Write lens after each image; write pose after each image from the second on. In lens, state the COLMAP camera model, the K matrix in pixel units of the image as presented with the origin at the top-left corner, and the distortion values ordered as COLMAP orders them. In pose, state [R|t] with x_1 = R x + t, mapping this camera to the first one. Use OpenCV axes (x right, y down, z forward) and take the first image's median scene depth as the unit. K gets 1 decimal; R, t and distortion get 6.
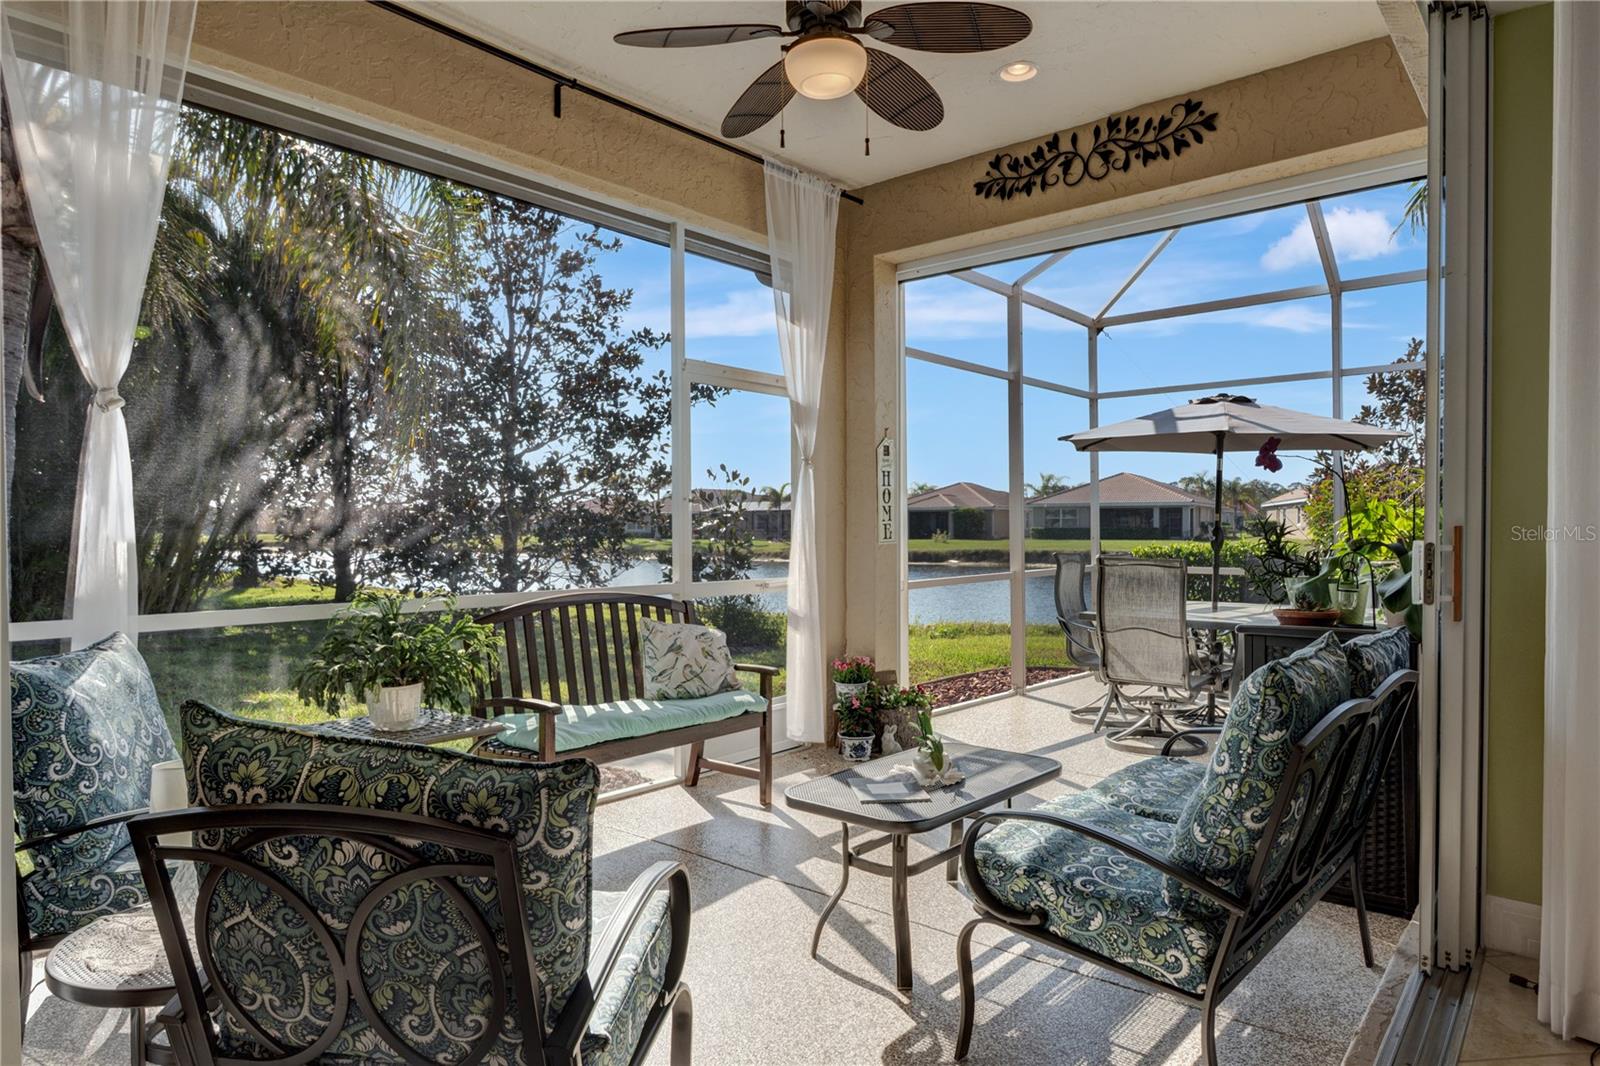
lens RADIAL K [[946.9, 0, 800.0], [0, 946.9, 533.0], [0, 0, 1]] dist [-0.003245, -0.003246]
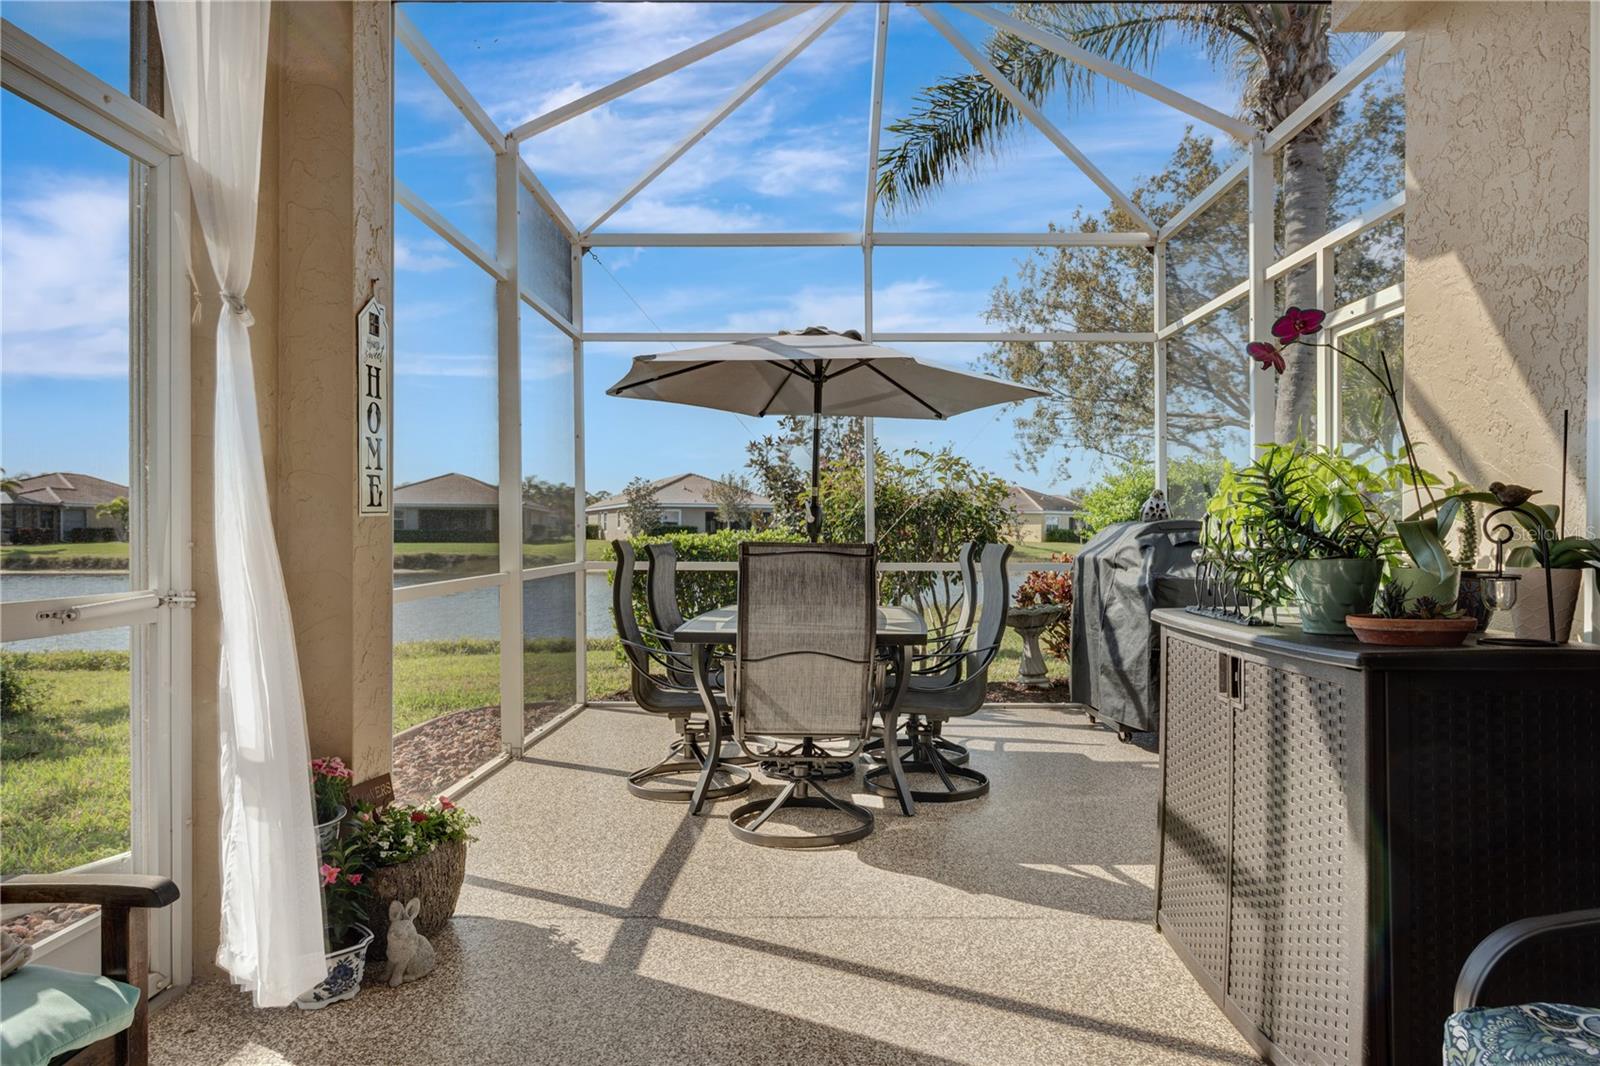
lens RADIAL K [[946.9, 0, 800.0], [0, 946.9, 533.0], [0, 0, 1]] dist [-0.003245, -0.003246]
pose [[0.773702, 0.001407, 0.633548, -0.043339], [-0.000541, 0.999999, -0.001560, 0.018952], [-0.633549, 0.000864, 0.773702, 0.450698]]
